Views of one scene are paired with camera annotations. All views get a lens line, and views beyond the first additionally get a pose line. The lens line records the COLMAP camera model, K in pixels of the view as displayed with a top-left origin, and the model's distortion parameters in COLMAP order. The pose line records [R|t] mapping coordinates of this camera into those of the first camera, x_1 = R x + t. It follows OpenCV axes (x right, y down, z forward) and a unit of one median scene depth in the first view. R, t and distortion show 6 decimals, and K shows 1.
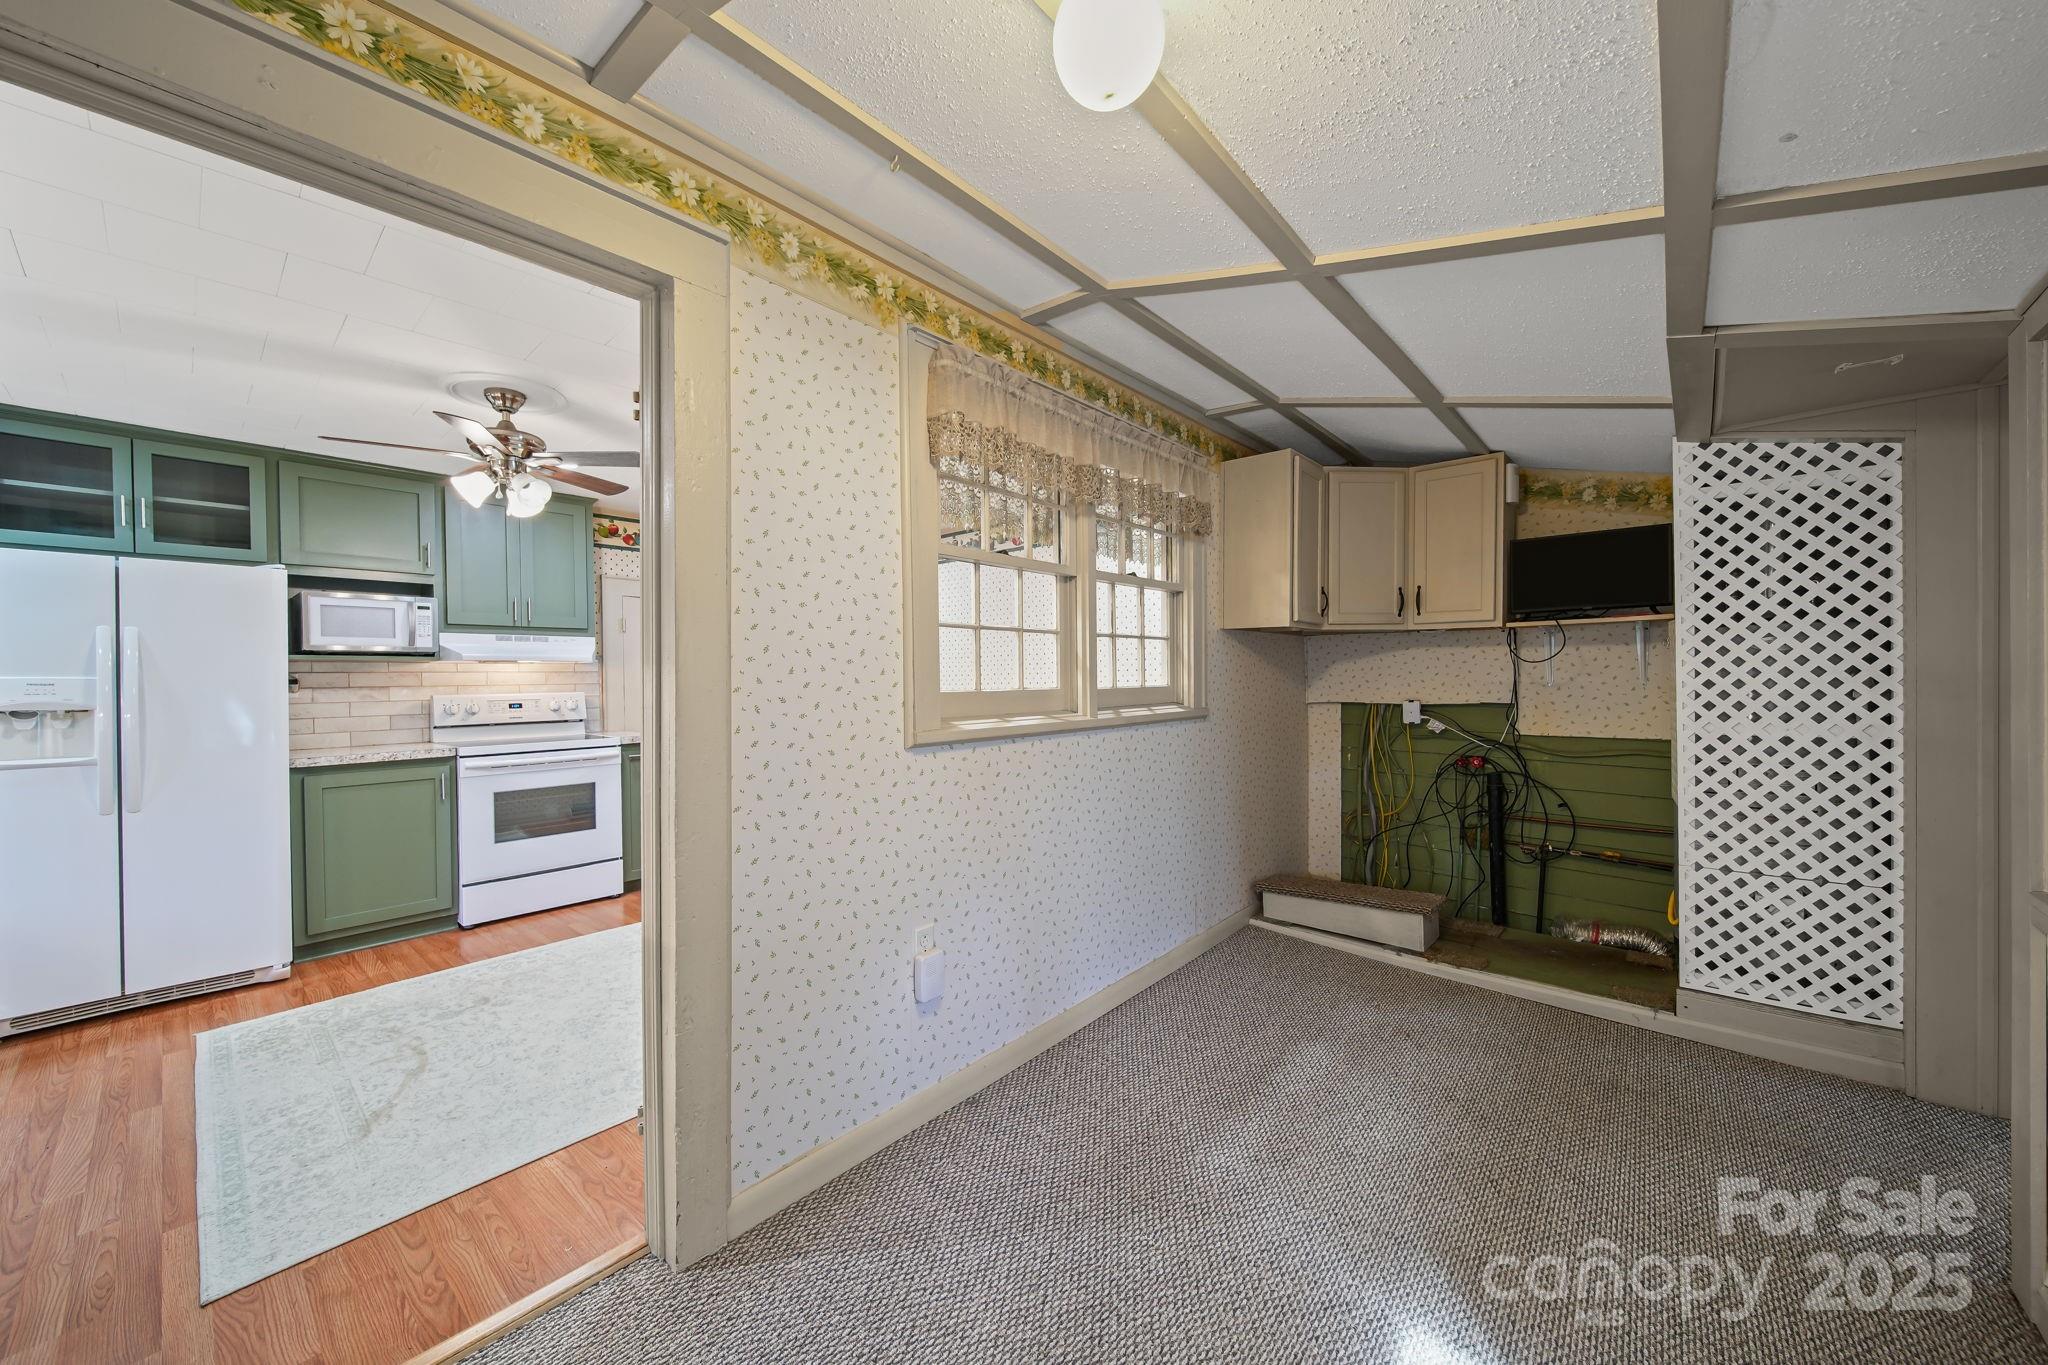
lens RADIAL K [[761.0, 0, 1024.0], [0, 761.0, 682.5], [0, 0, 1]] dist [-0.001269, -0.000148]
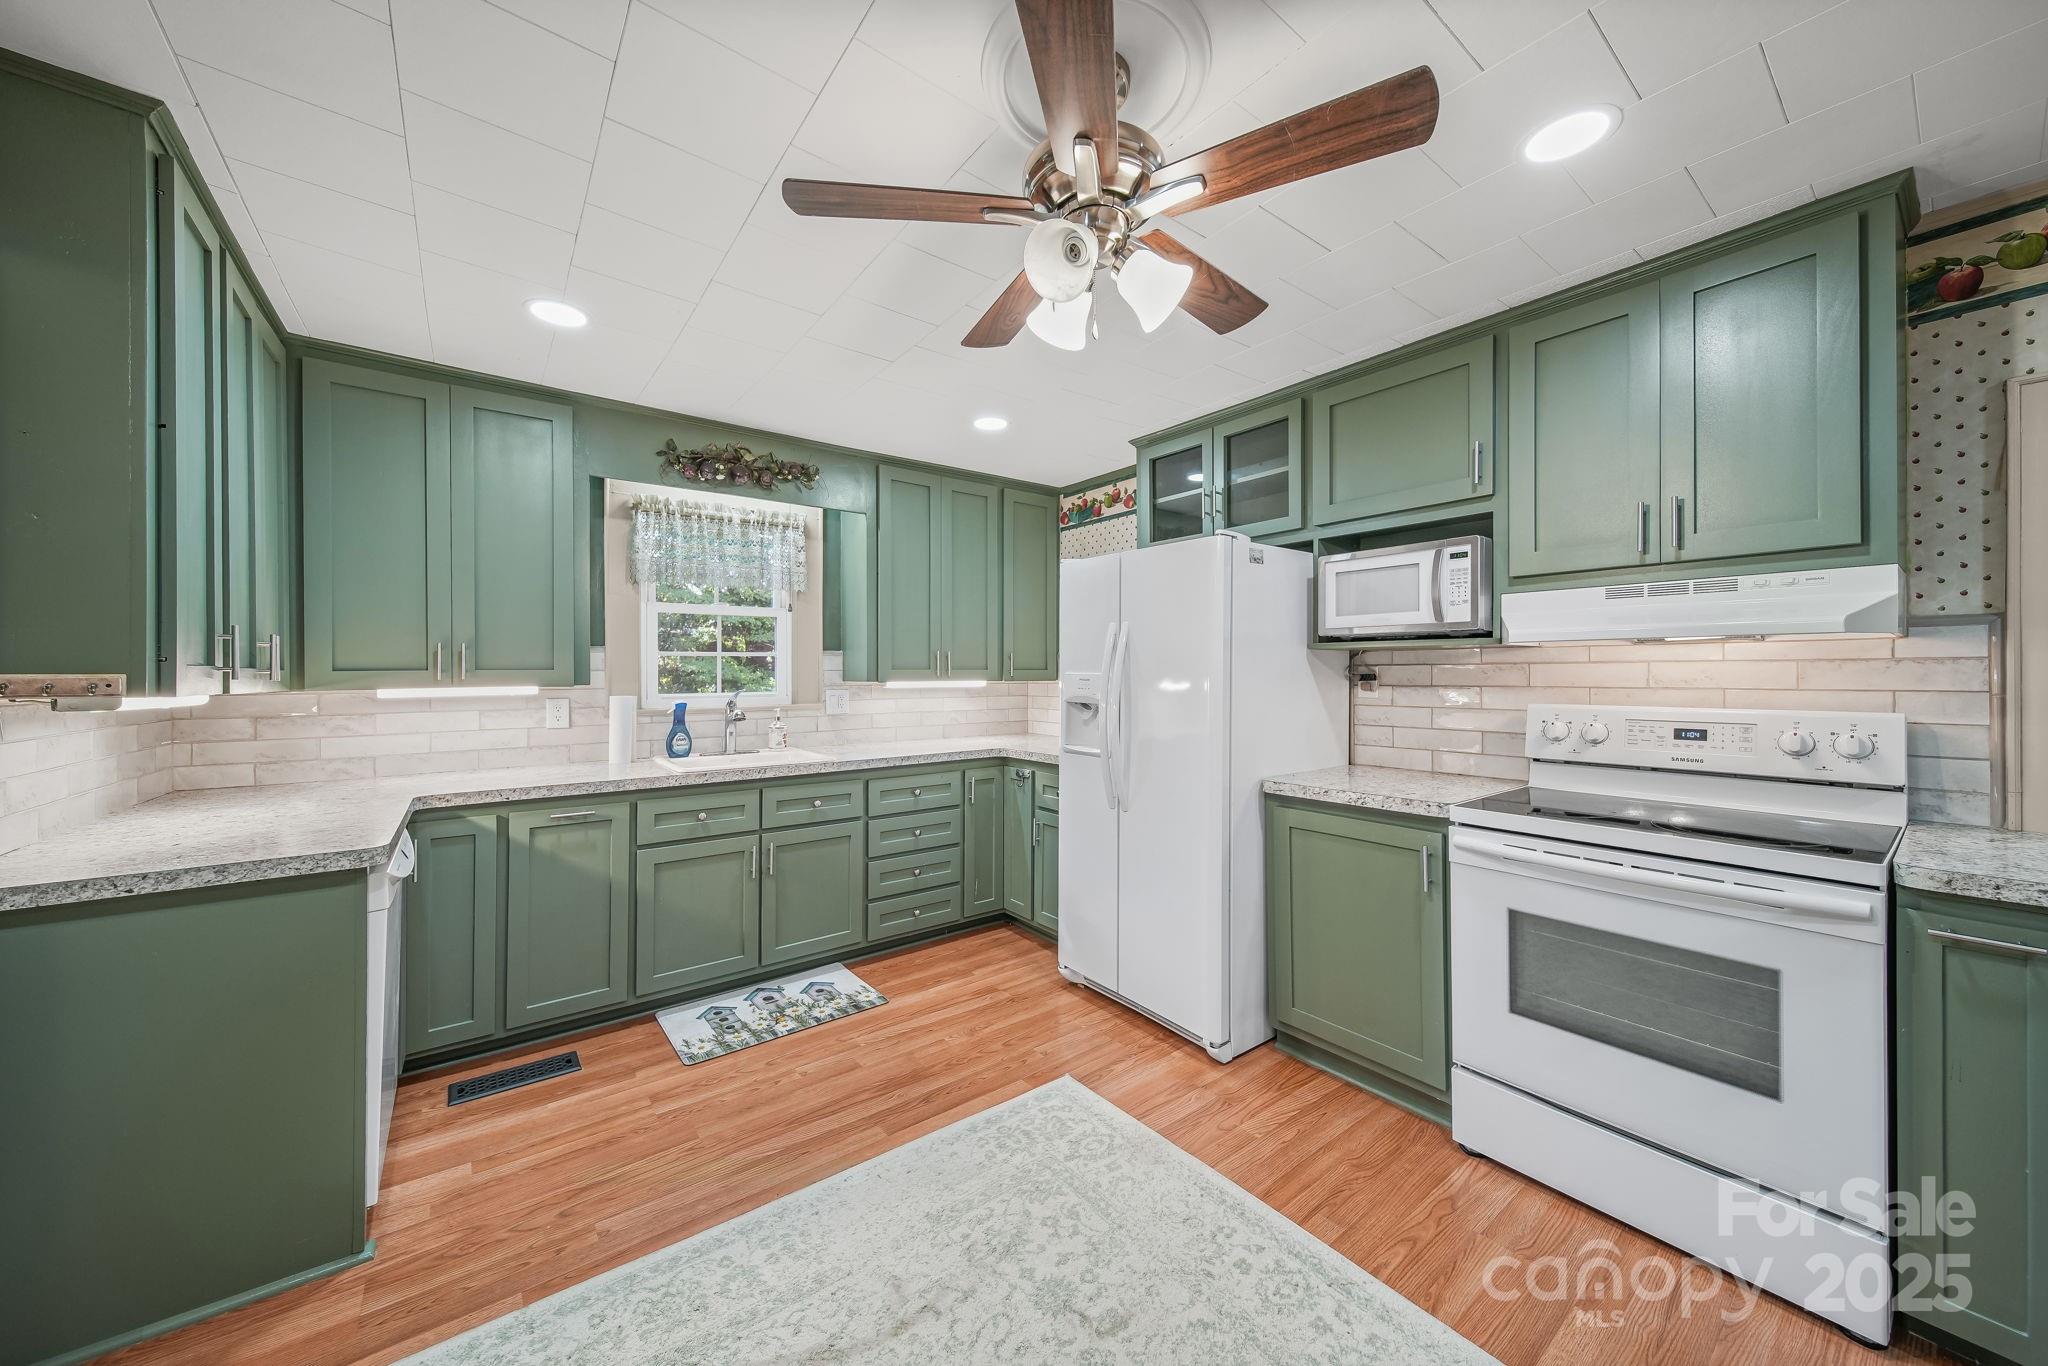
lens RADIAL K [[721.0, 0, 1029.4], [0, 721.0, 667.8], [0, 0, 1]] dist [0.000342, 0.000049]
pose [[-0.199626, 0.010895, -0.979812, -0.176024], [0.003920, 0.999939, 0.010320, -0.018501], [0.979864, -0.001781, -0.199657, 0.784784]]
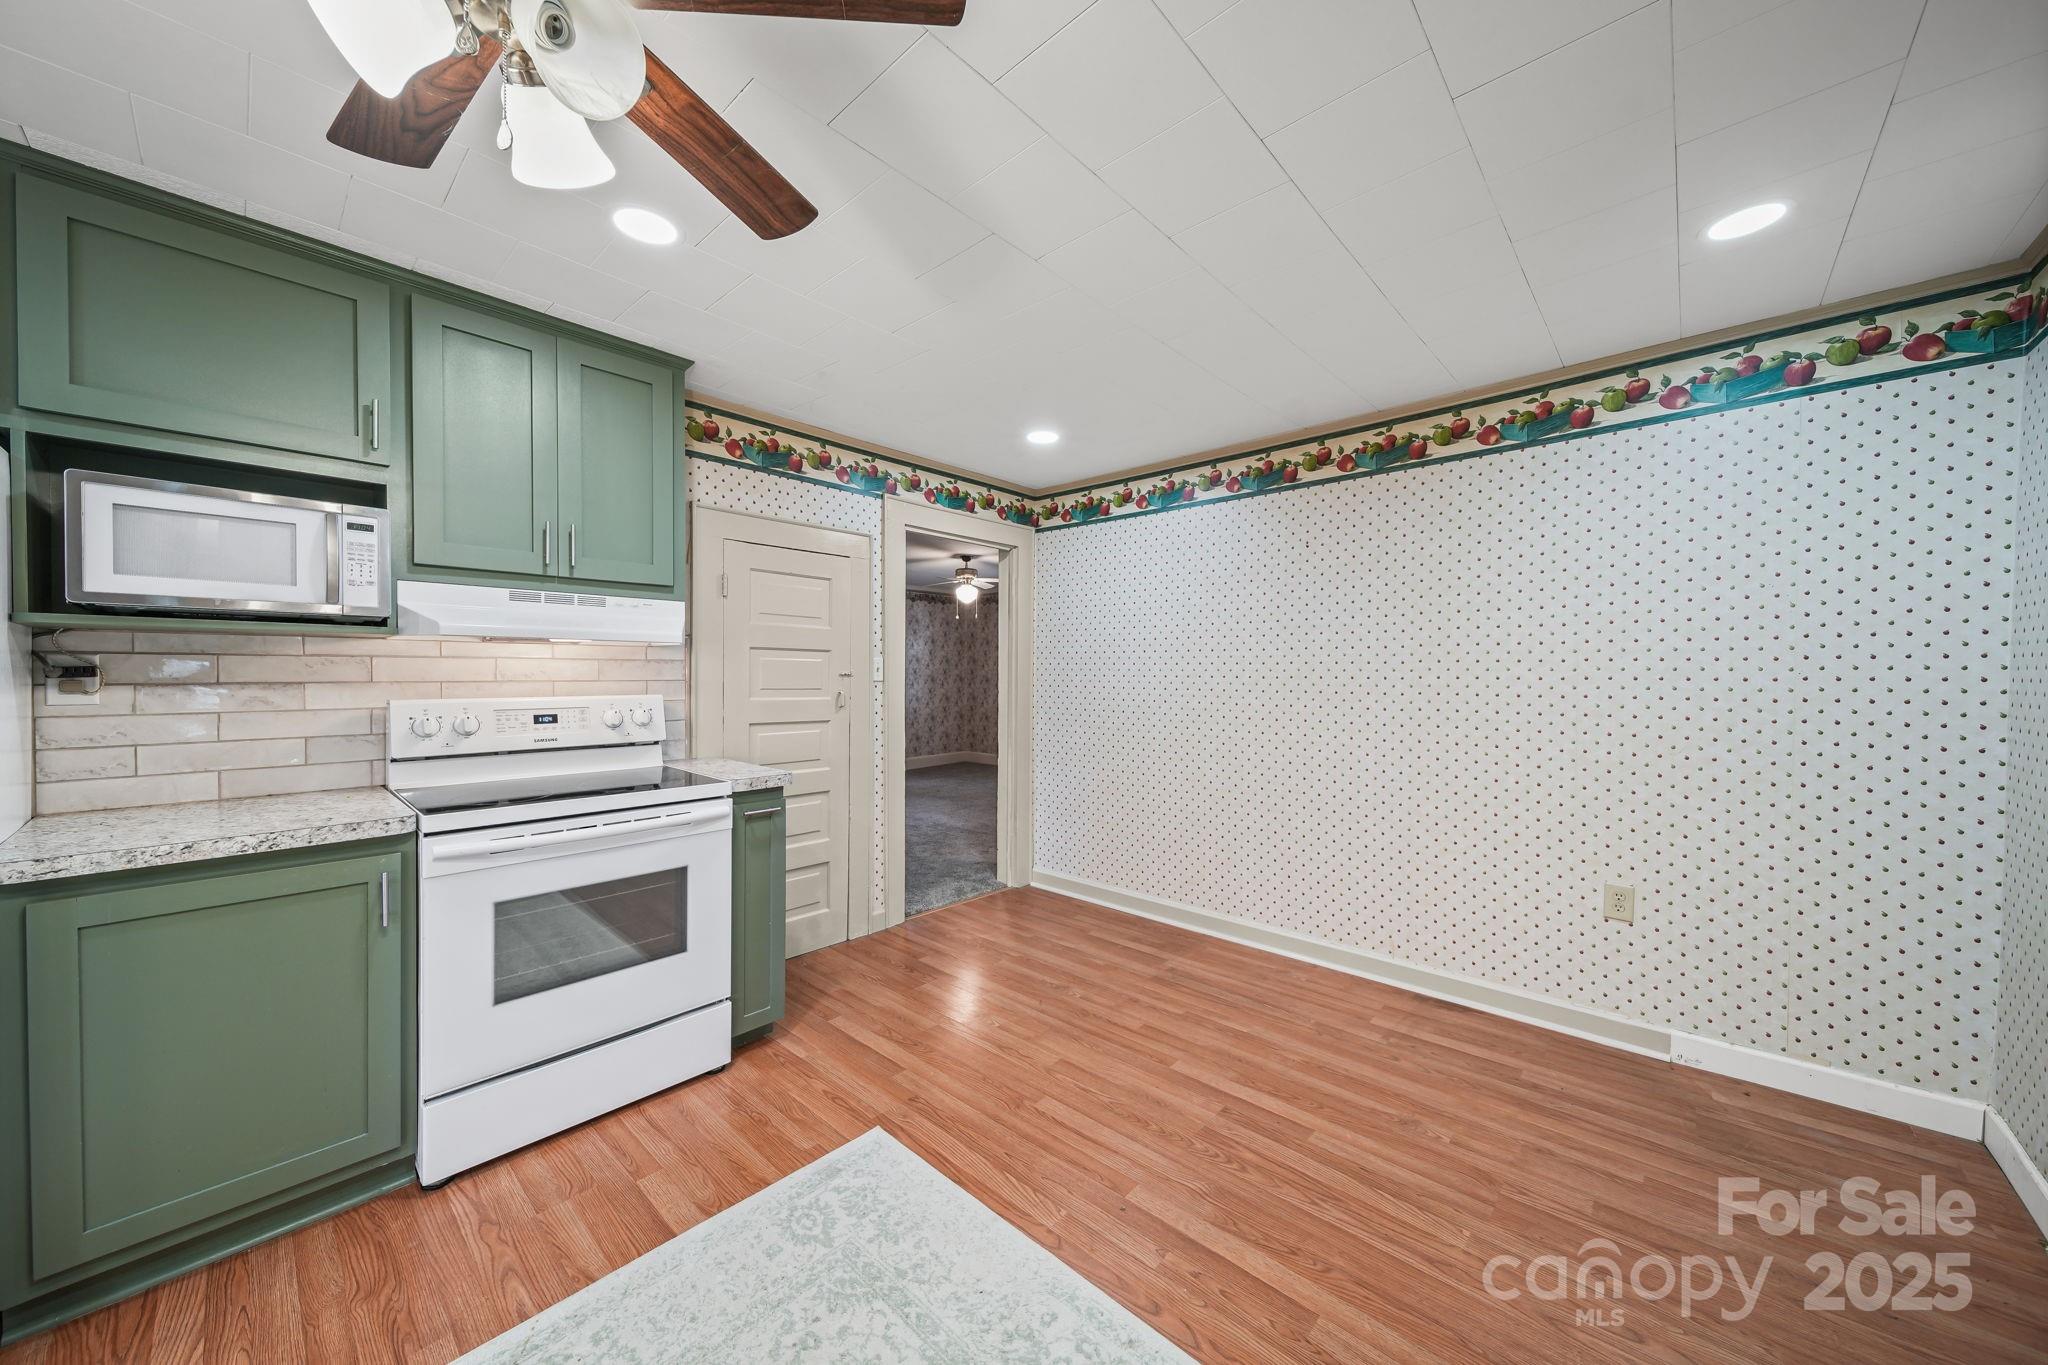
lens RADIAL K [[721.4, 0, 1024.1], [0, 721.4, 678.7], [0, 0, 1]] dist [0.000667, 0.000002]
pose [[0.999544, 0.022966, -0.019598, -0.344806], [-0.022822, 0.999711, 0.007501, -0.012772], [0.019764, -0.007050, 0.999780, 0.535288]]
